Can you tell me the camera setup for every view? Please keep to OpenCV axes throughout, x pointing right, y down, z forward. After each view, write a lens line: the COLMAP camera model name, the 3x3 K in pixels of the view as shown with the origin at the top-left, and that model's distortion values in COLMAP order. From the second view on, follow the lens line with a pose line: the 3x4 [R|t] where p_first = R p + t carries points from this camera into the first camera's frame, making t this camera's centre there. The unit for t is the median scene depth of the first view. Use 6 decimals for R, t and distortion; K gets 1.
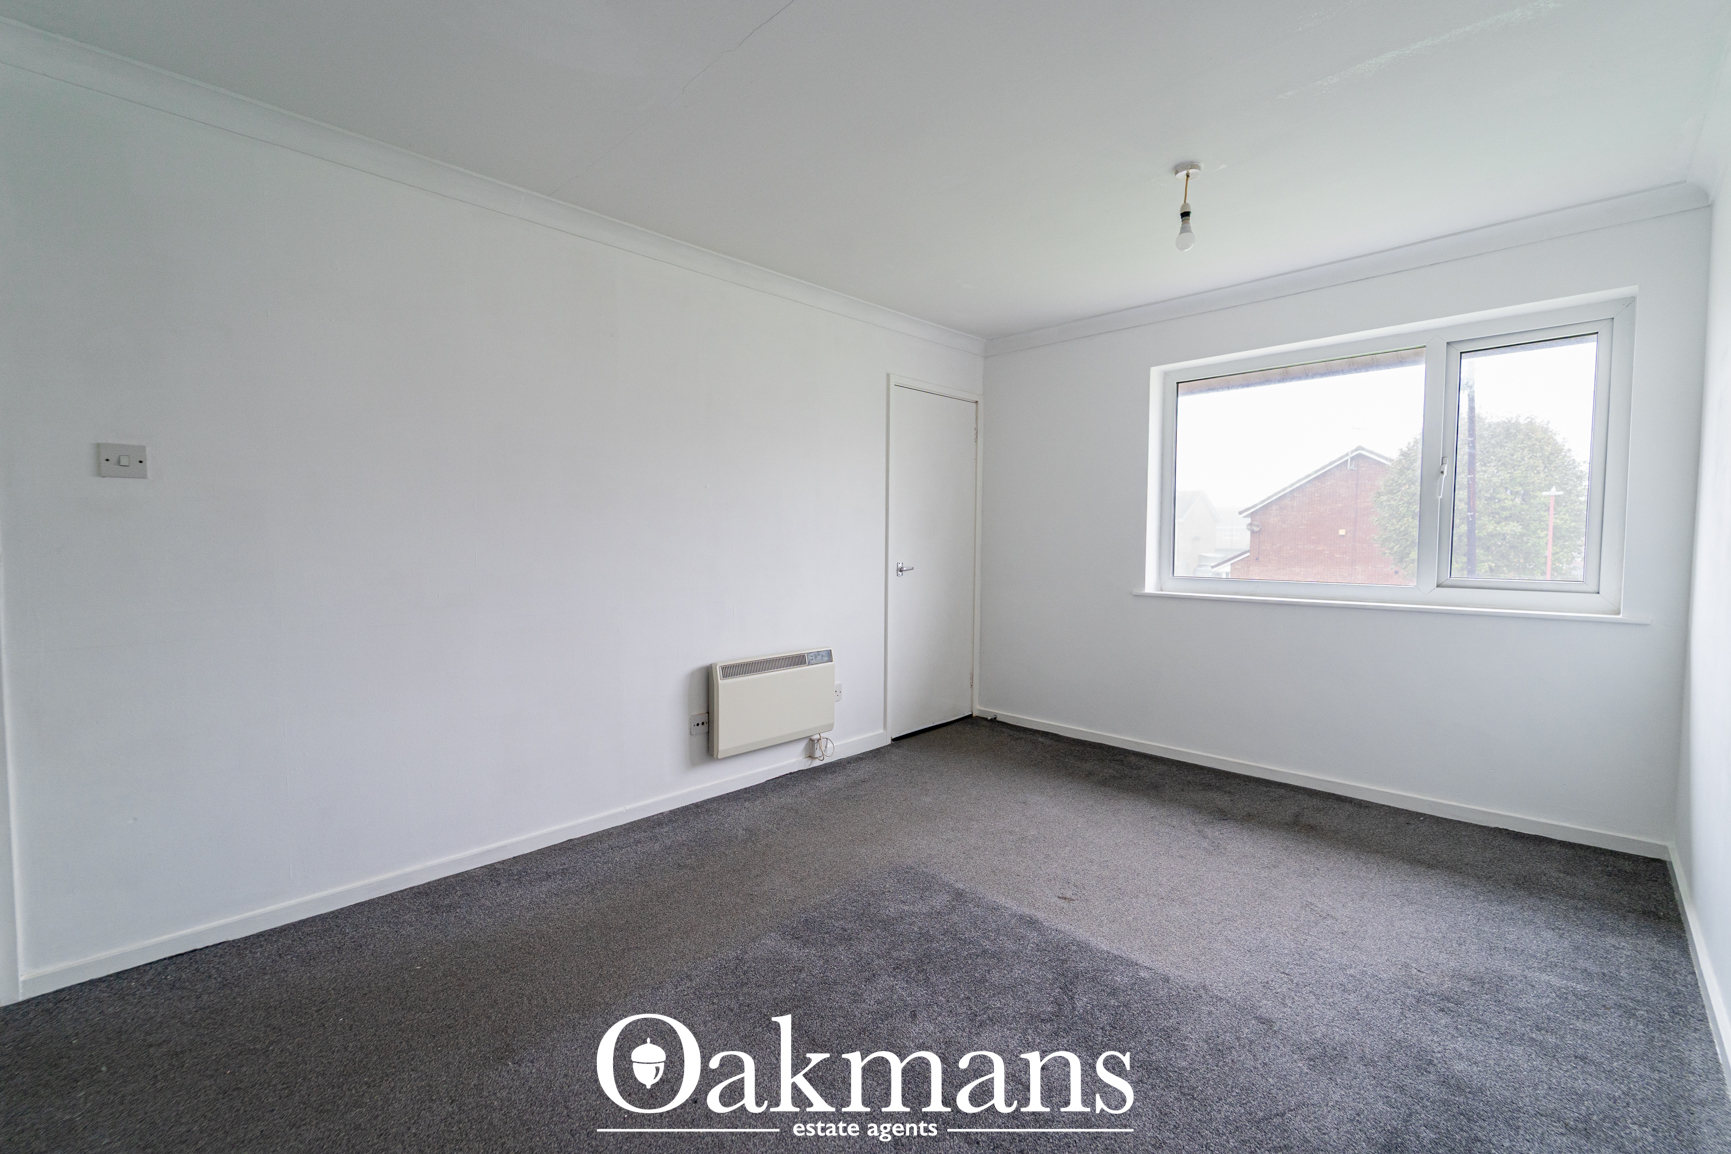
lens RADIAL K [[726.2, 0, 862.9], [0, 726.2, 569.0], [0, 0, 1]] dist [0.010865, -0.000222]
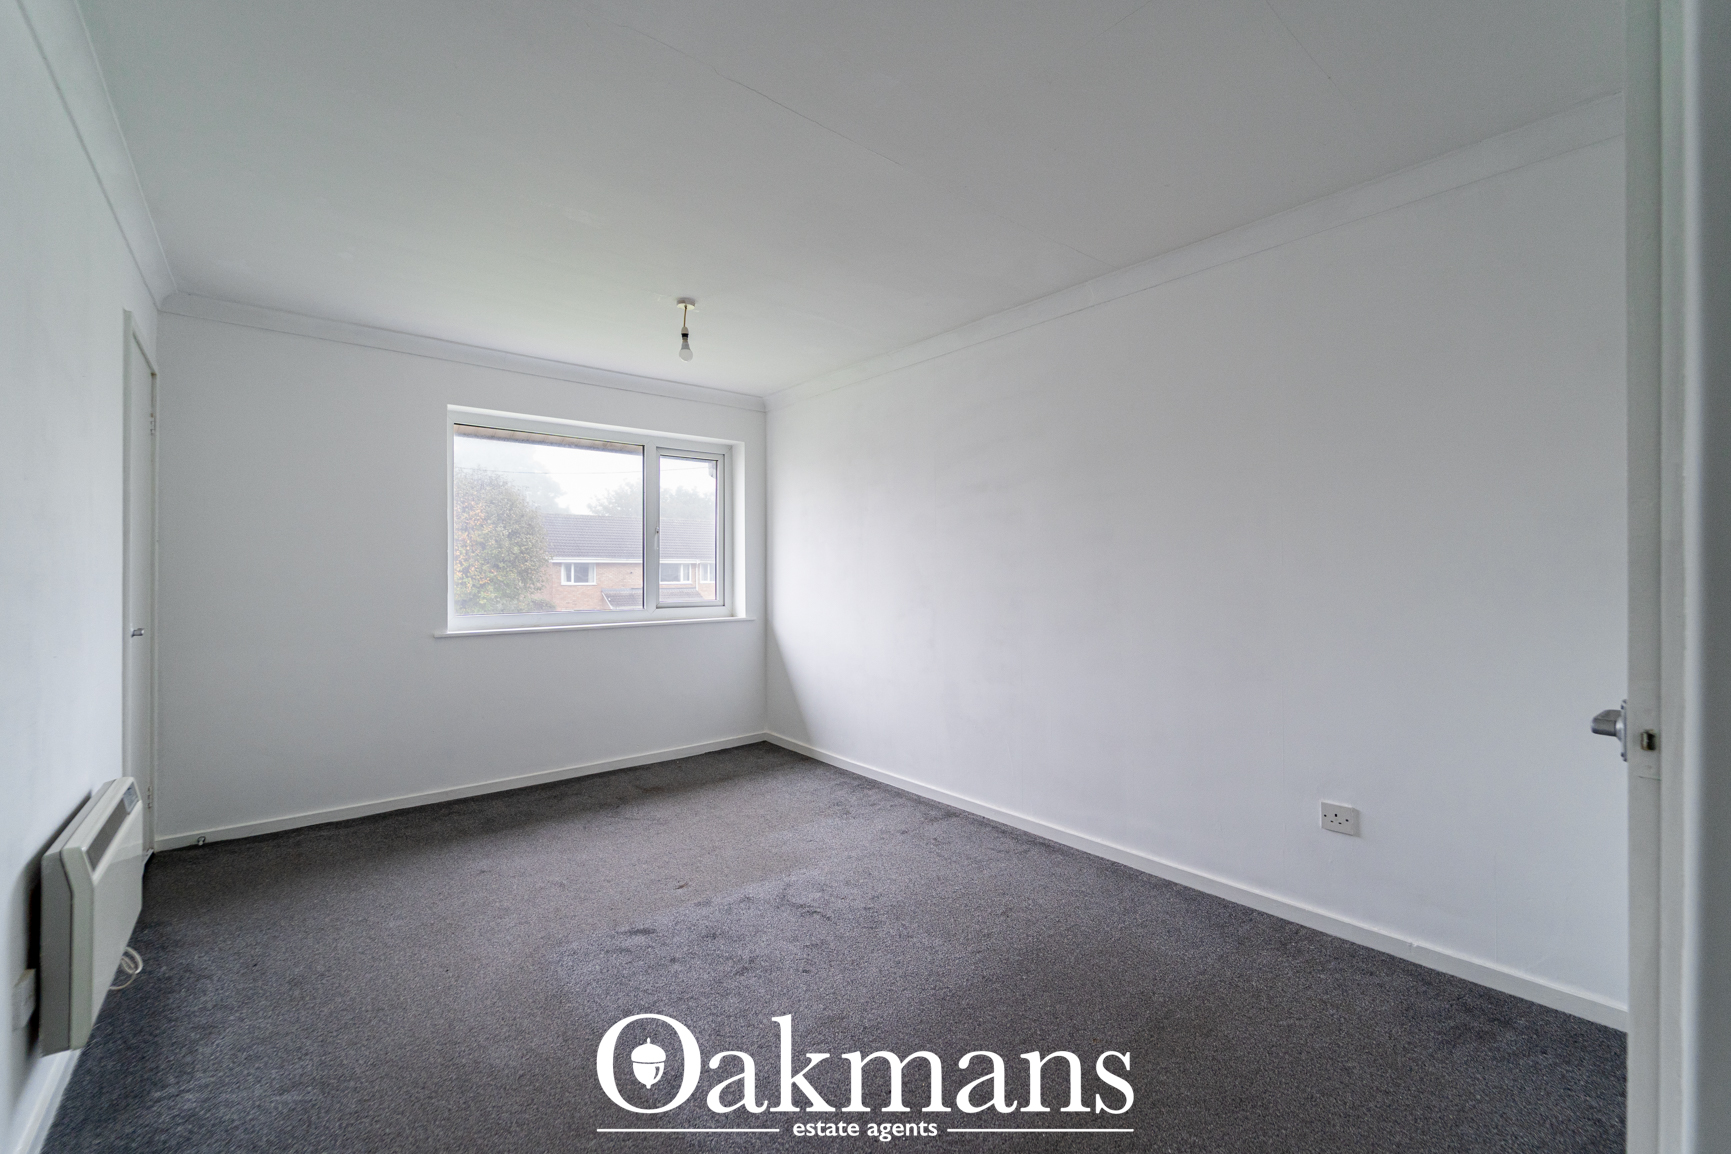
lens RADIAL K [[726.2, 0, 862.9], [0, 726.2, 569.0], [0, 0, 1]] dist [0.010865, -0.000222]
pose [[0.098093, -0.001548, 0.995176, -0.639416], [0.046524, 0.998913, -0.003032, -0.030423], [-0.994089, 0.046597, 0.098058, 0.426827]]
